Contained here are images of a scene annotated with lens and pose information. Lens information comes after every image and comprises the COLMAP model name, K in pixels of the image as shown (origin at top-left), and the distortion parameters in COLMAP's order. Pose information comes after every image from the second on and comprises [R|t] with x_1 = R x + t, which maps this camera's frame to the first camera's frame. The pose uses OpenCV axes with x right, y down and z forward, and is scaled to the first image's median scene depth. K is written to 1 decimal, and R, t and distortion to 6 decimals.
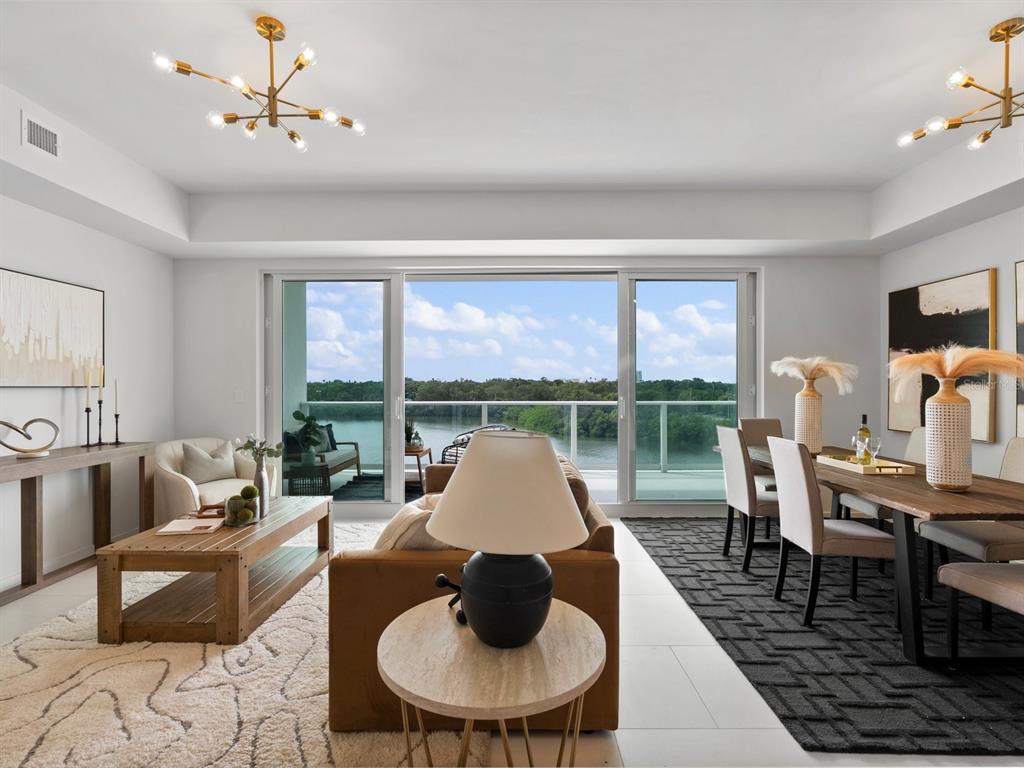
lens RADIAL K [[493.4, 0, 511.5], [0, 493.4, 381.2], [0, 0, 1]] dist [-0.000877, -0.001858]
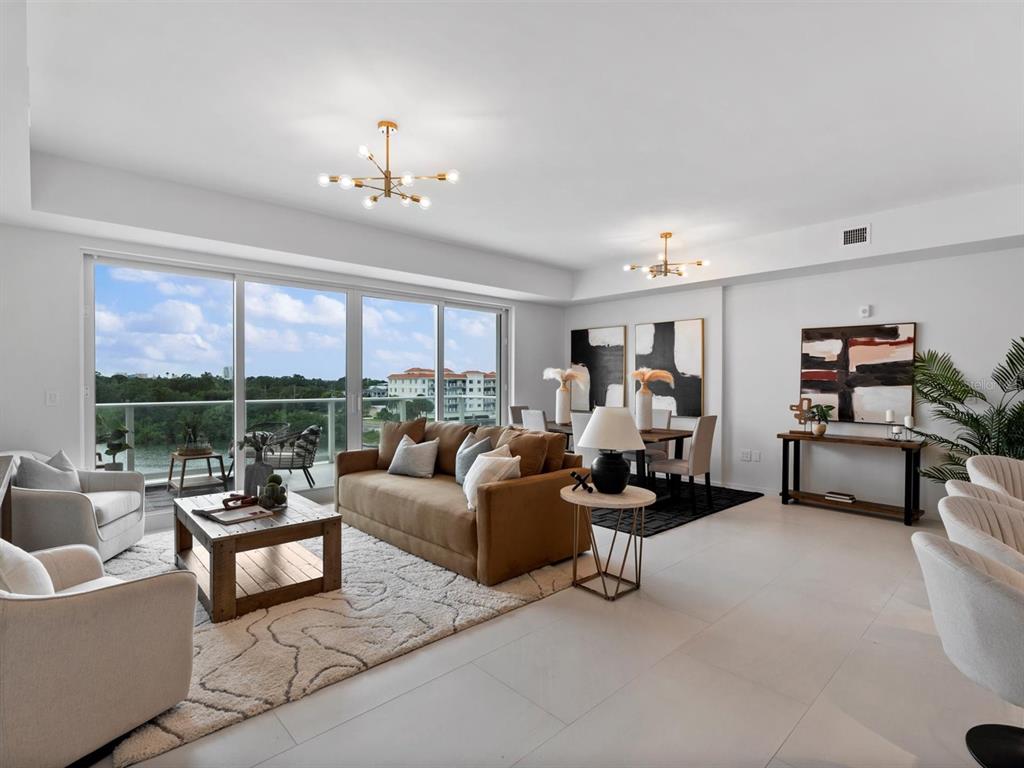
lens RADIAL K [[510.8, 0, 489.7], [0, 510.8, 383.1], [0, 0, 1]] dist [-0.007247, 0.002244]
pose [[0.744822, 0.000384, 0.667263, -0.679257], [-0.006948, 0.999950, 0.007180, -0.007242], [-0.667227, -0.009983, 0.744787, -0.143388]]
